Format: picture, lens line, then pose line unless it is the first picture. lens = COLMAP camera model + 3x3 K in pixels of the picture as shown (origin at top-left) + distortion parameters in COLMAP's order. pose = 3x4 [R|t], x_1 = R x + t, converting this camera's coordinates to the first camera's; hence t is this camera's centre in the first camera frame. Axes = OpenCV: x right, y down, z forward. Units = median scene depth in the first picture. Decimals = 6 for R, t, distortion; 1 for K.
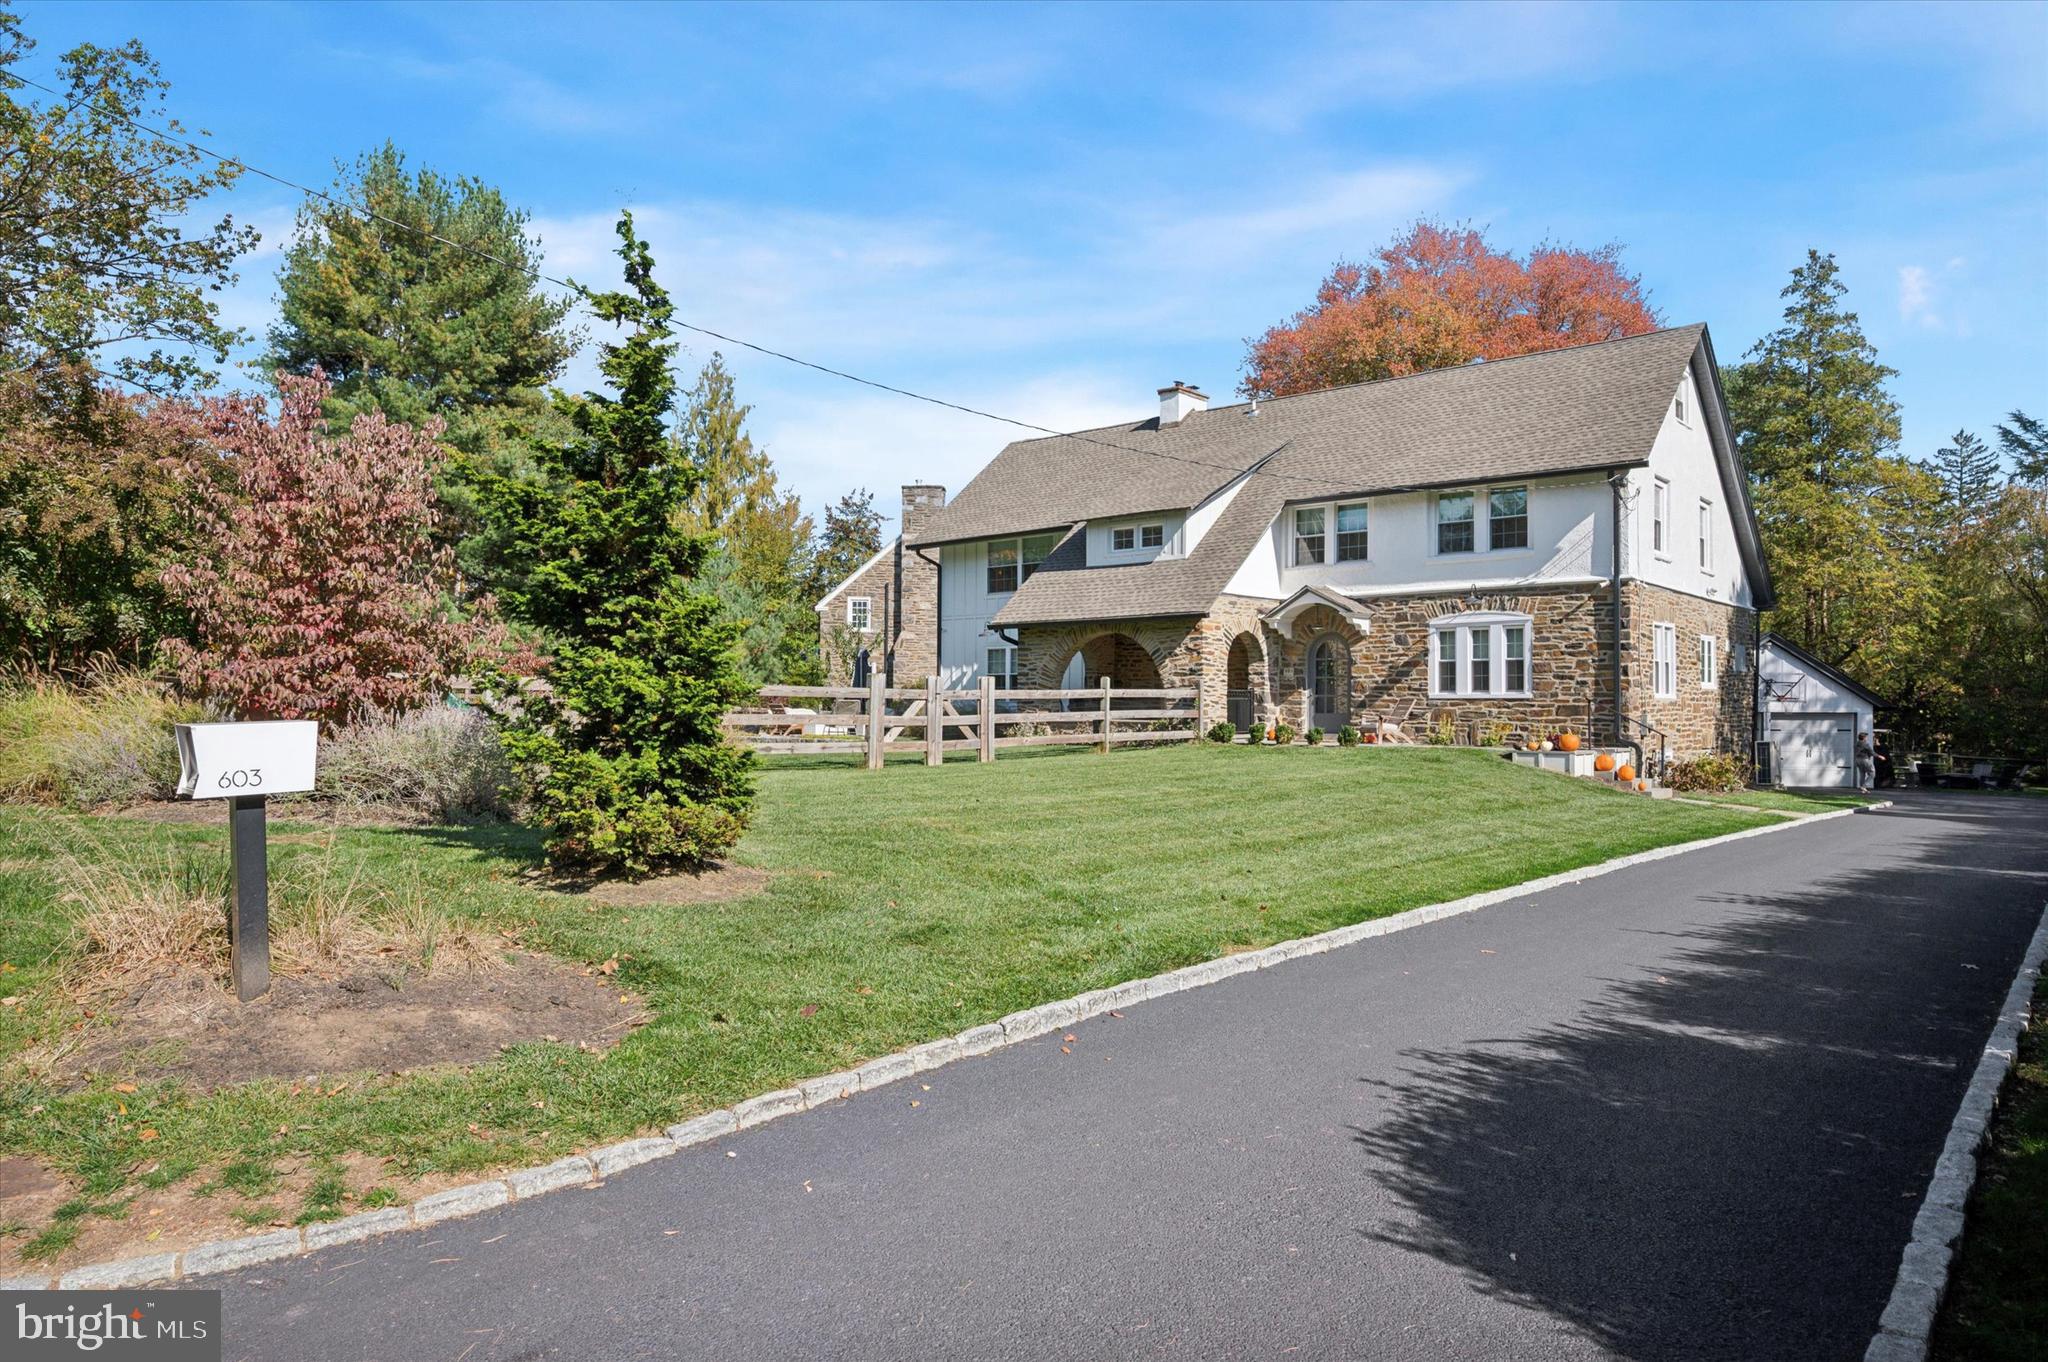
lens RADIAL K [[1287.6, 0, 1008.0], [0, 1287.6, 676.8], [0, 0, 1]] dist [-0.010388, 0.006815]
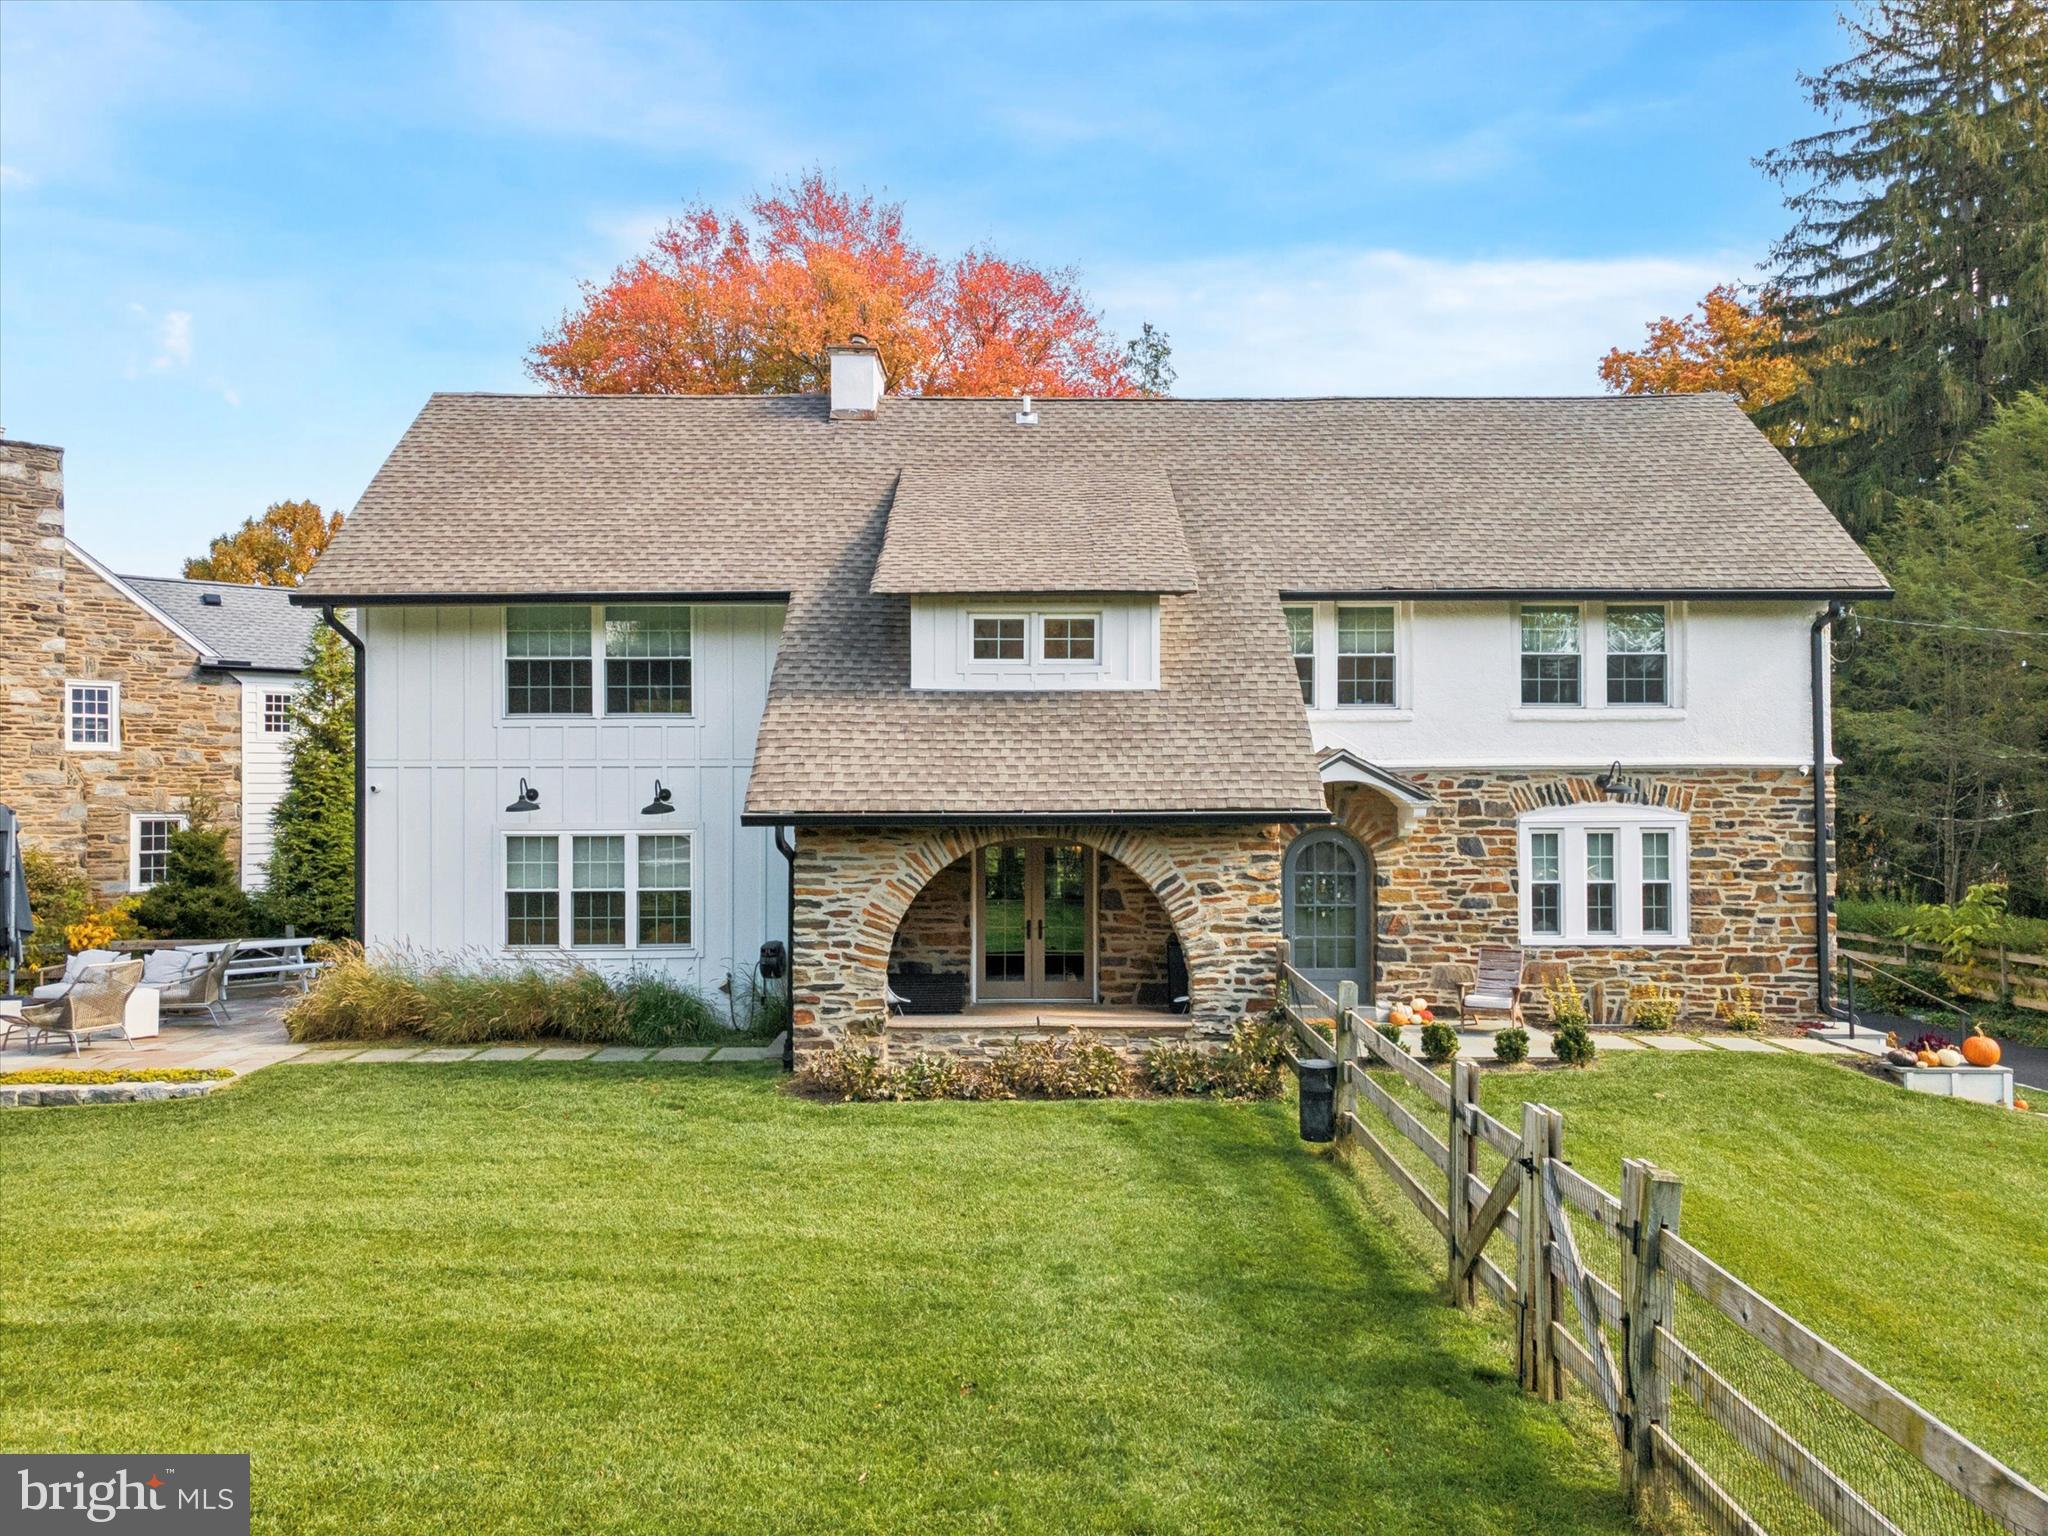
lens RADIAL K [[1514.7, 0, 1020.6], [0, 1514.7, 770.6], [0, 0, 1]] dist [0.041864, 0.008865]
pose [[0.746145, 0.002278, 0.665780, -0.300329], [-0.010348, 0.999913, 0.008176, -0.063649], [-0.665703, -0.012990, 0.746103, 0.583607]]
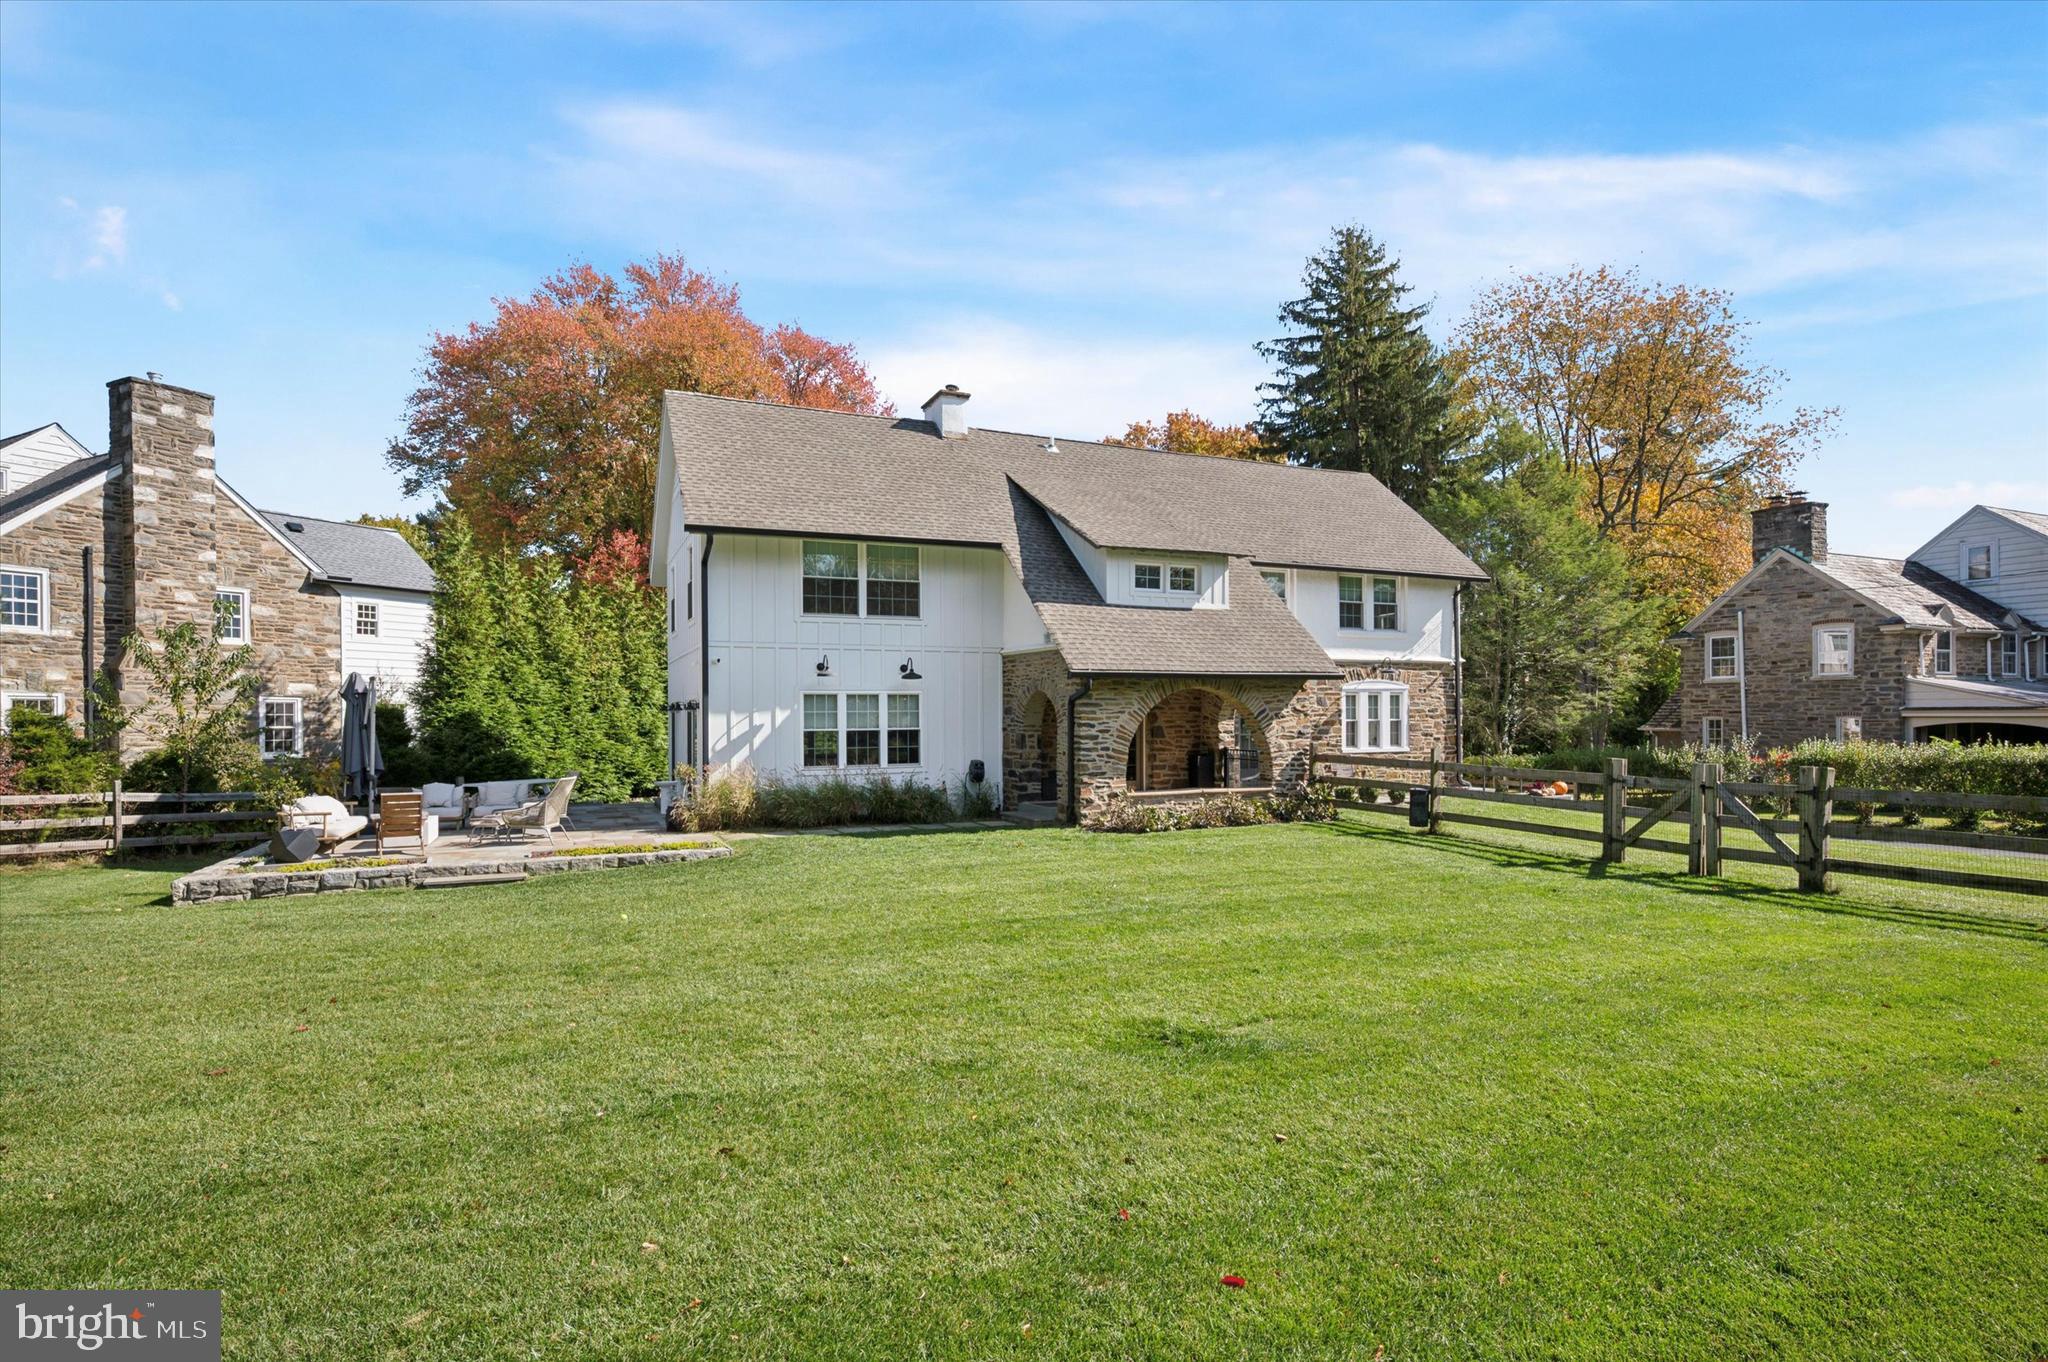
lens RADIAL K [[1047.6, 0, 1029.3], [0, 1047.6, 713.3], [0, 0, 1]] dist [-0.002494, -0.002430]
pose [[0.409060, -0.005747, 0.912489, -0.599839], [-0.014356, 0.999816, 0.012733, -0.025010], [-0.912395, -0.018308, 0.408902, 0.815484]]
